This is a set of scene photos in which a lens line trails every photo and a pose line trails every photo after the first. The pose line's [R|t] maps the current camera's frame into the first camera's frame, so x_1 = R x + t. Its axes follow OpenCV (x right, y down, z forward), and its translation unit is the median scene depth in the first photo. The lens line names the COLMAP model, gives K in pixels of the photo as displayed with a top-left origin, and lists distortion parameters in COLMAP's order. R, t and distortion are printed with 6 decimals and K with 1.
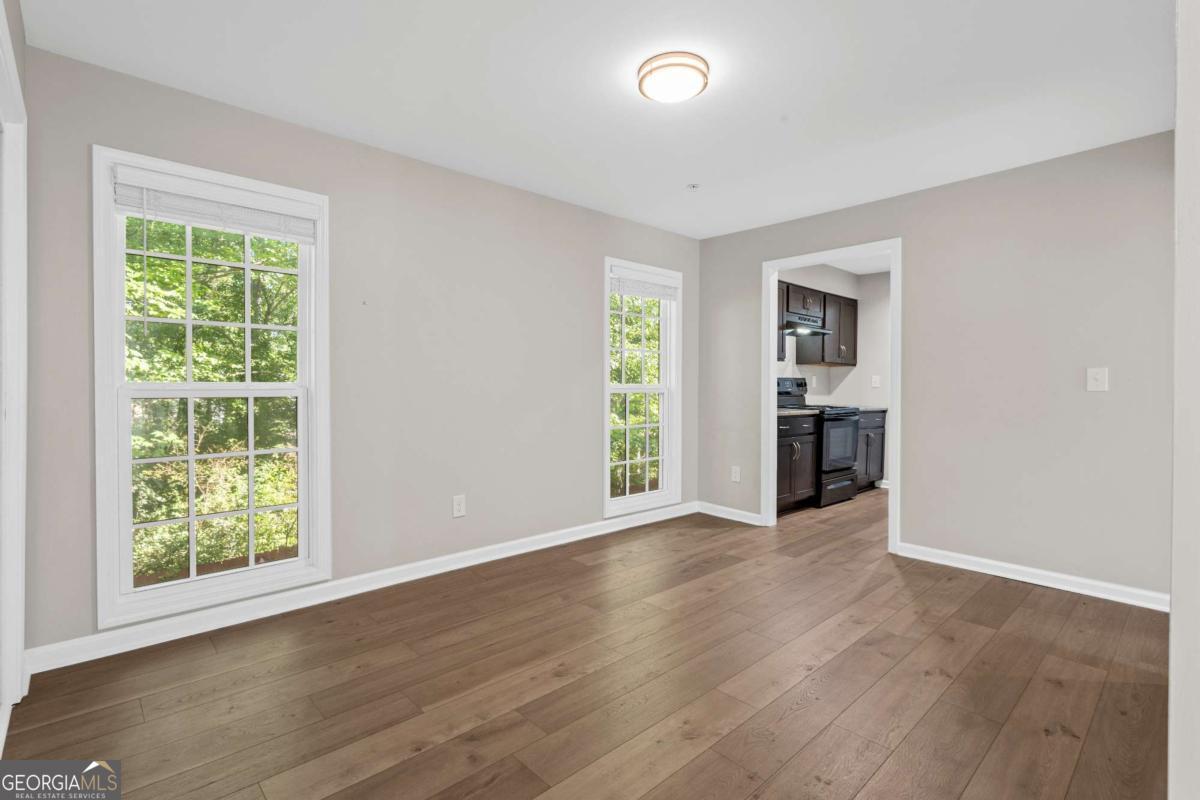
lens RADIAL K [[557.6, 0, 602.2], [0, 557.6, 395.8], [0, 0, 1]] dist [0.003495, 0.000526]
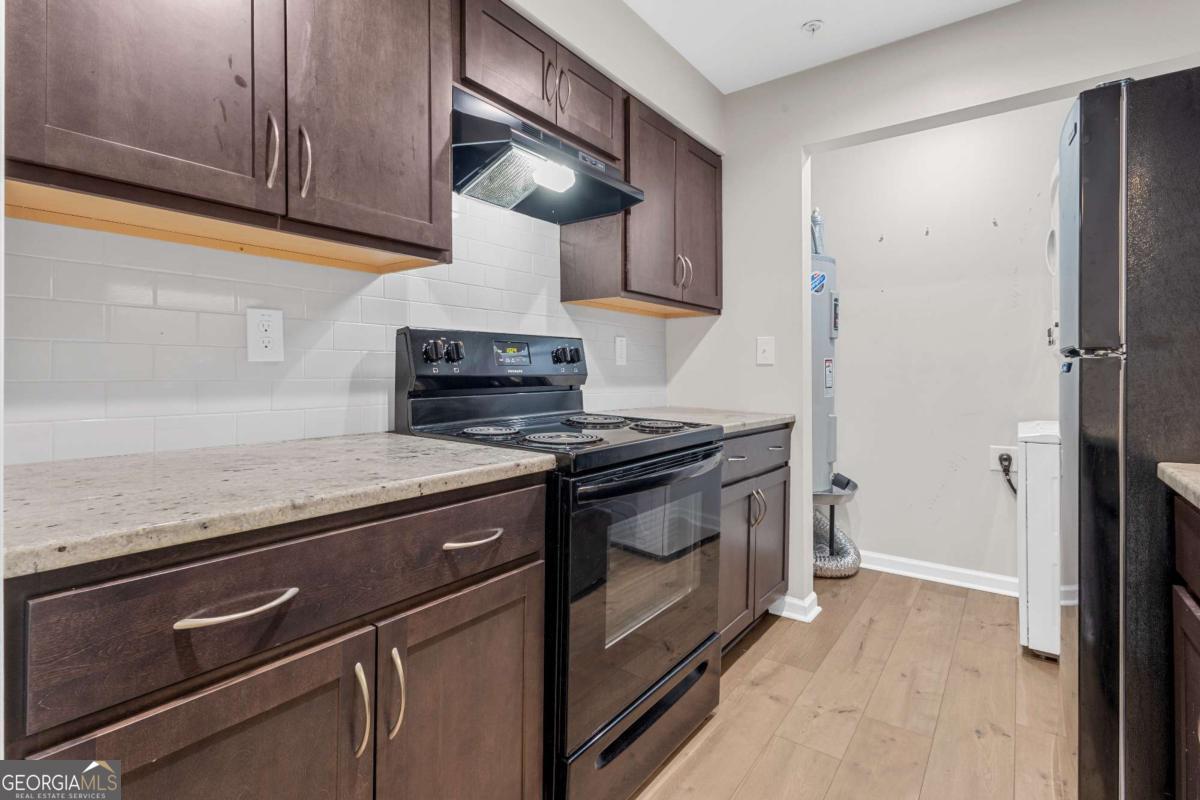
lens RADIAL K [[558.9, 0, 599.4], [0, 558.9, 381.9], [0, 0, 1]] dist [0.000705, -0.002431]
pose [[0.983813, -0.008744, 0.178984, 0.301457], [0.011302, 0.999848, -0.013277, 0.000943], [-0.178841, 0.015085, 0.983762, 0.629139]]
